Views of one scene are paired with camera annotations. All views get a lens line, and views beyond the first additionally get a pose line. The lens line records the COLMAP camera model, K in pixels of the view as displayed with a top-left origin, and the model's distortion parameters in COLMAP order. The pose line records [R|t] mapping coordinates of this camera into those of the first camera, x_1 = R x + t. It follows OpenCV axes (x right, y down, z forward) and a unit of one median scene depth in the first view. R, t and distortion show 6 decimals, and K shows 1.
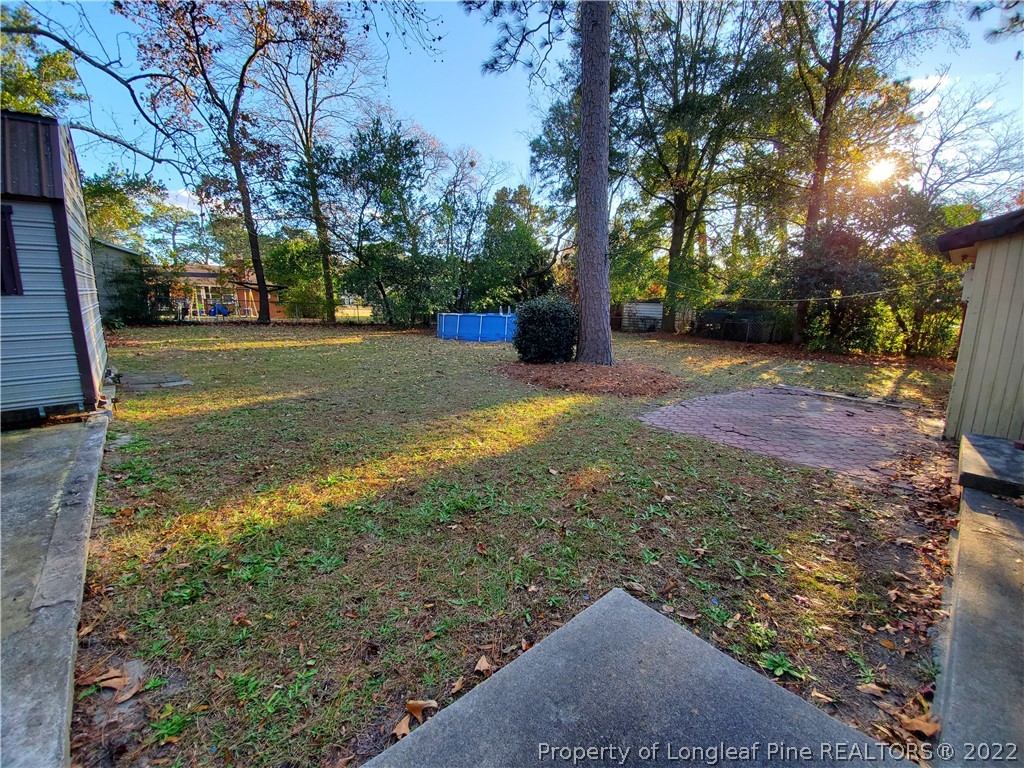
lens RADIAL K [[412.0, 0, 511.4], [0, 412.0, 377.1], [0, 0, 1]] dist [-0.003991, -0.000391]
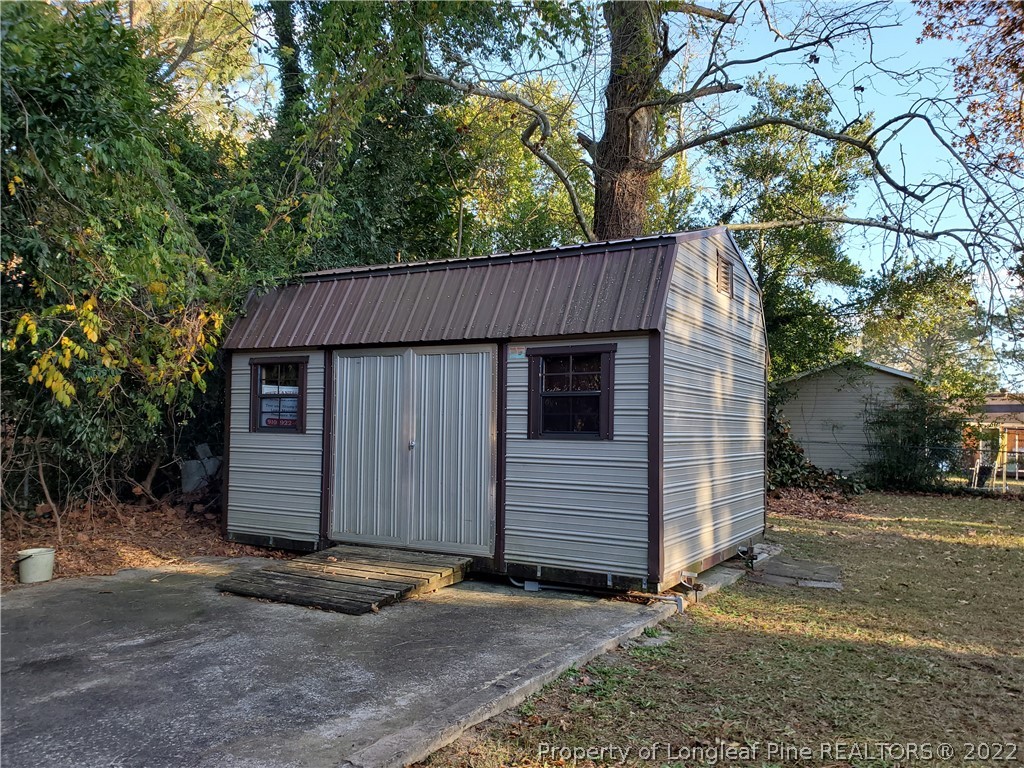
lens RADIAL K [[802.0, 0, 511.0], [0, 802.0, 387.6], [0, 0, 1]] dist [0.014905, 0.002344]
pose [[0.338741, -0.055766, -0.939226, 0.333953], [-0.195849, 0.972197, -0.128359, -0.049152], [0.920270, 0.227427, 0.318401, 0.236166]]
